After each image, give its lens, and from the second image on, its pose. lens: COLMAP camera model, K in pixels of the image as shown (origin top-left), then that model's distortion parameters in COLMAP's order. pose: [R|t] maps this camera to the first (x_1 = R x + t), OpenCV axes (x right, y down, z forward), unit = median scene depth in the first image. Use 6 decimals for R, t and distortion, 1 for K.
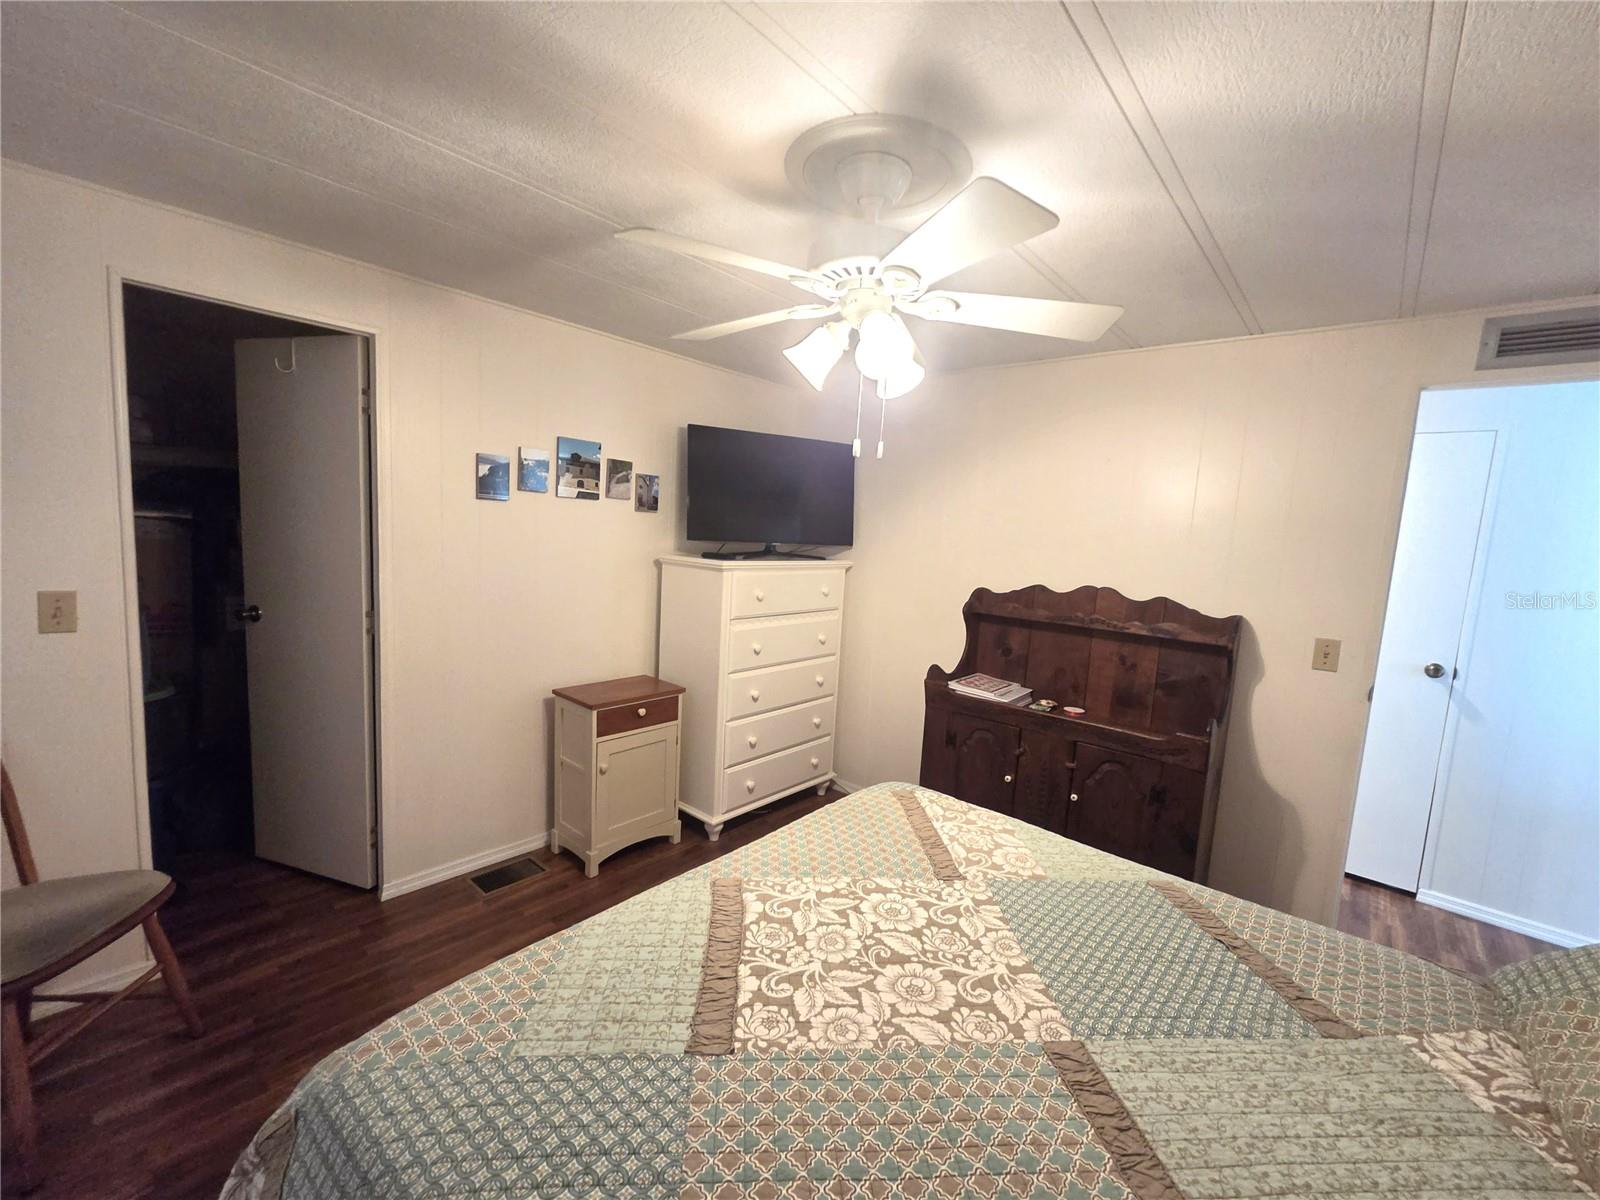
lens RADIAL K [[658.9, 0, 809.1], [0, 658.9, 595.5], [0, 0, 1]] dist [-0.009697, 0.000812]
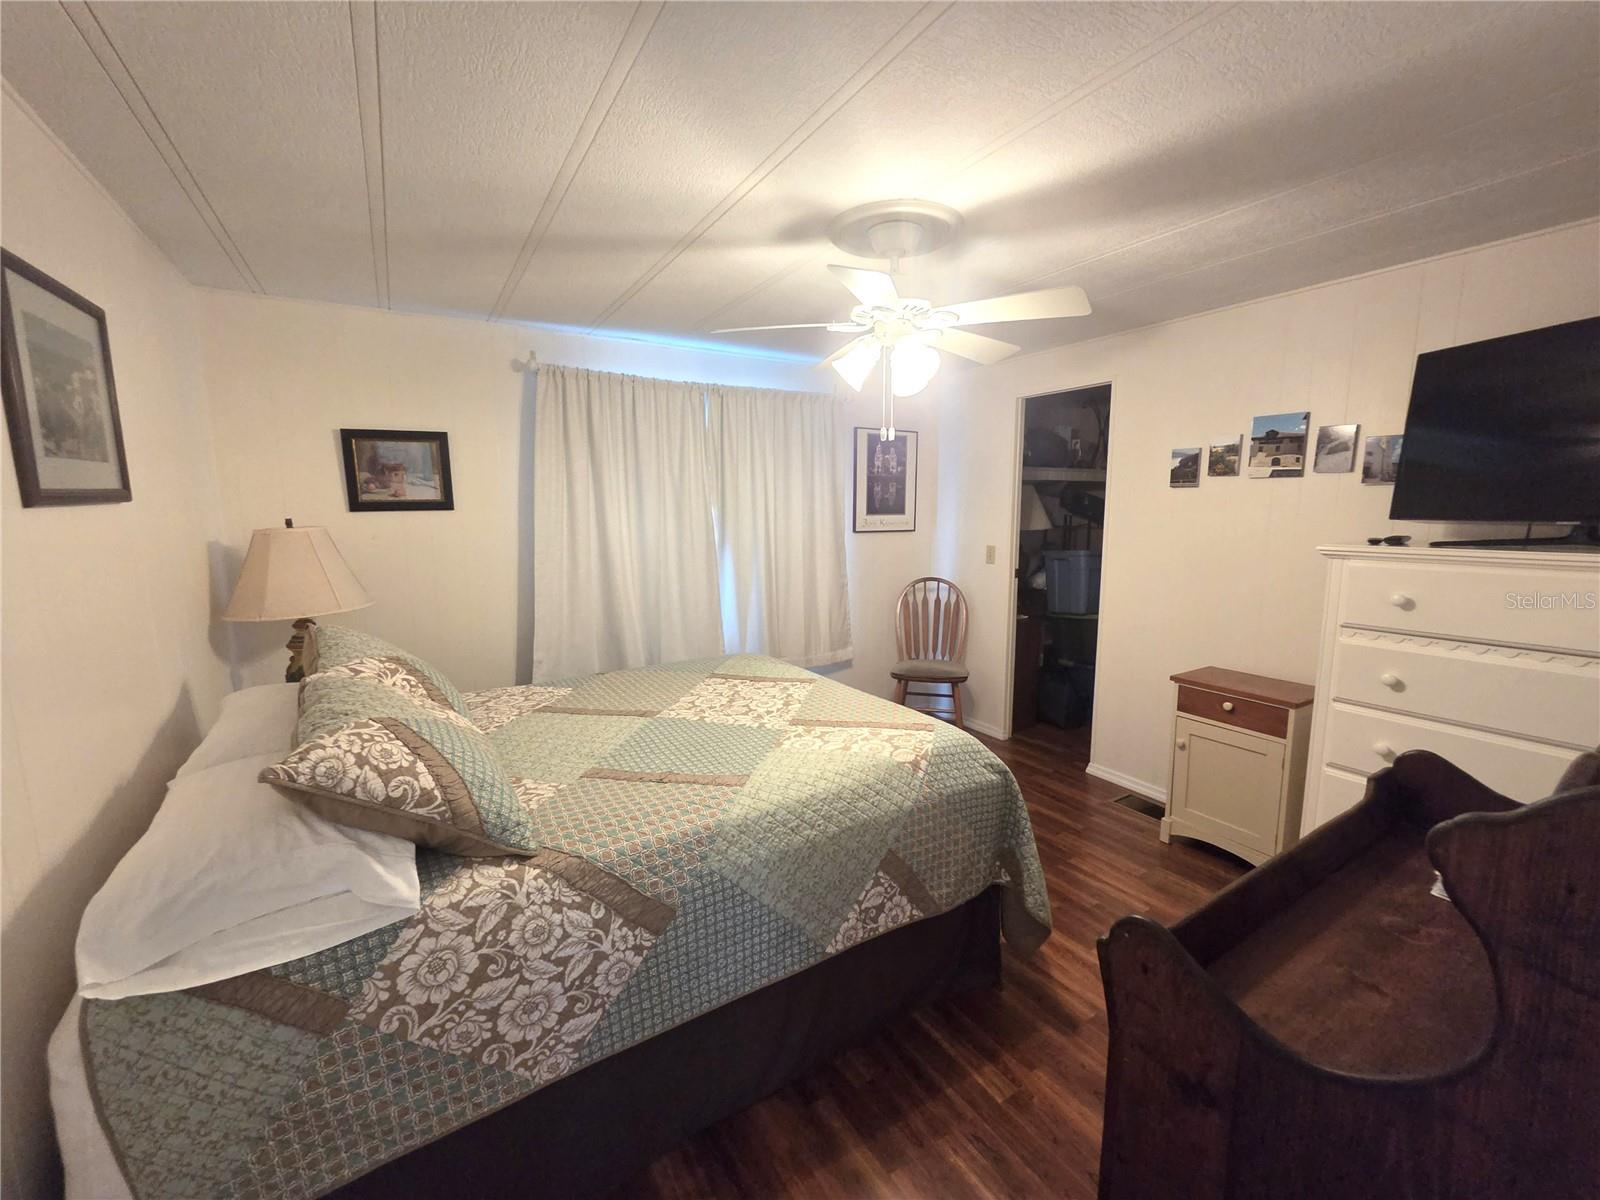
lens RADIAL K [[658.9, 0, 809.5], [0, 658.9, 601.1], [0, 0, 1]] dist [-0.009697, 0.000812]
pose [[-0.298628, 0.082503, -0.950797, 0.846435], [-0.107442, 0.987017, 0.119391, -0.015731], [0.948302, 0.137809, -0.285887, 0.747614]]
